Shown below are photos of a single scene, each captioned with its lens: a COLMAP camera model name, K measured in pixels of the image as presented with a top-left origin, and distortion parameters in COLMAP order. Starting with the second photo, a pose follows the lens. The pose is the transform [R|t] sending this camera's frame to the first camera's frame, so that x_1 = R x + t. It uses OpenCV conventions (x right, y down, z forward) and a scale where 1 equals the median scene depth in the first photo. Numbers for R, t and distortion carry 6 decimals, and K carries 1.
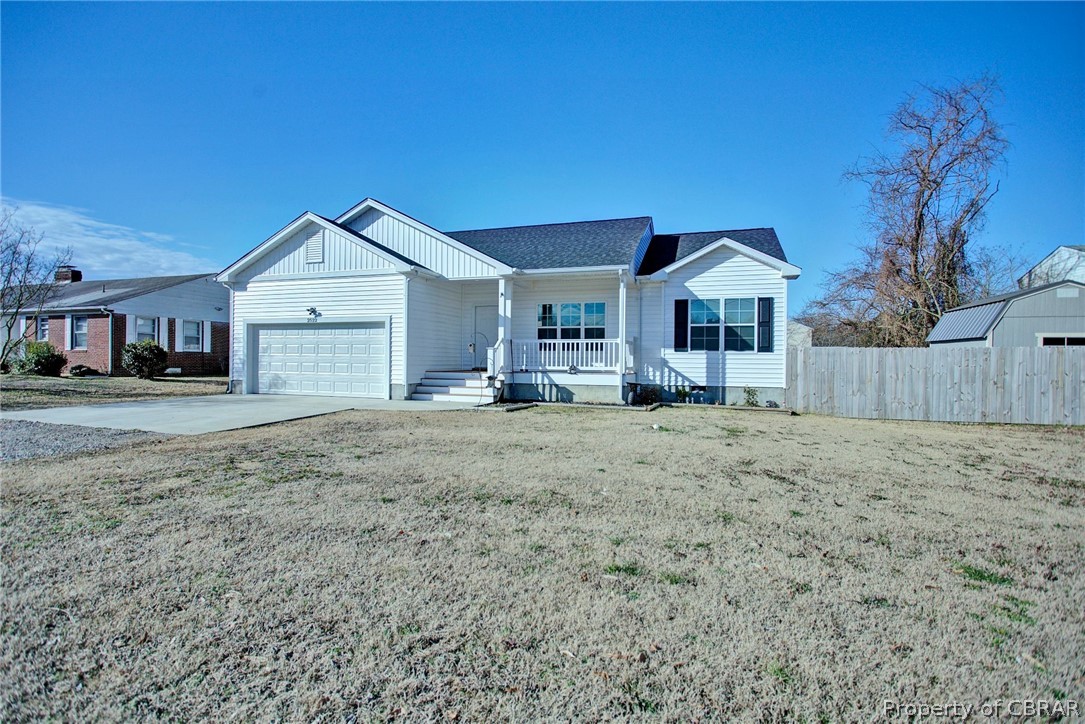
lens RADIAL K [[527.3, 0, 543.2], [0, 527.3, 363.1], [0, 0, 1]] dist [0.002016, 0.001813]
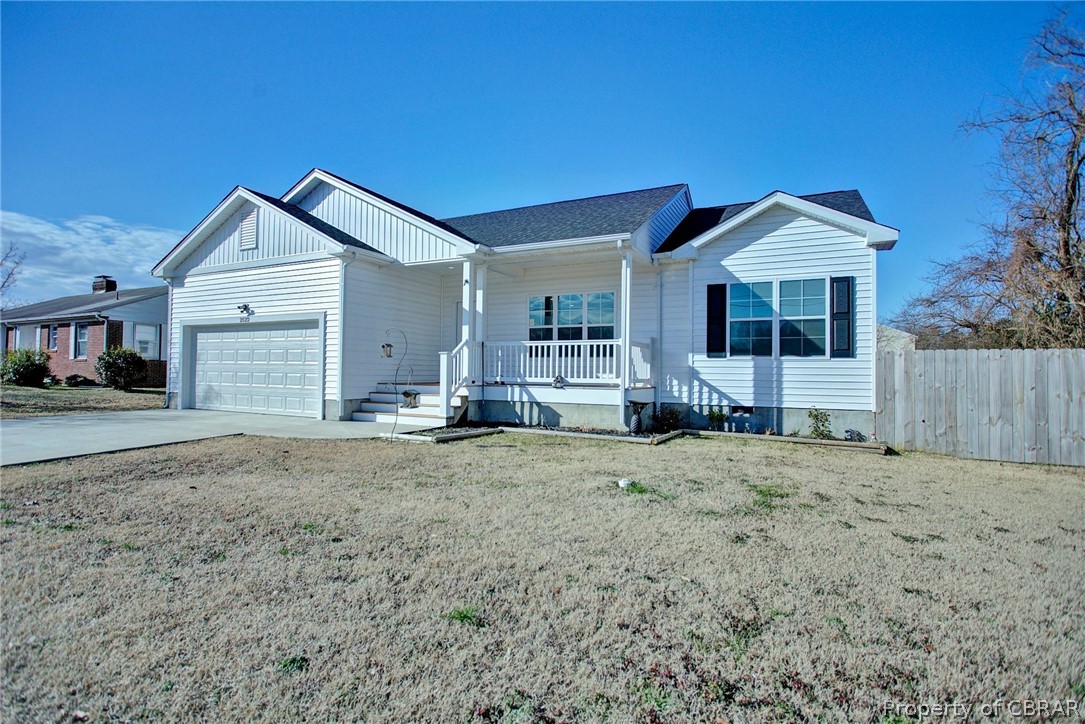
lens RADIAL K [[527.3, 0, 540.4], [0, 527.3, 361.5], [0, 0, 1]] dist [0.002016, 0.001813]
pose [[0.989266, -0.001113, -0.146120, 0.131544], [-0.002517, 0.999693, -0.024657, 0.001572], [0.146102, 0.024760, 0.988960, 0.264666]]
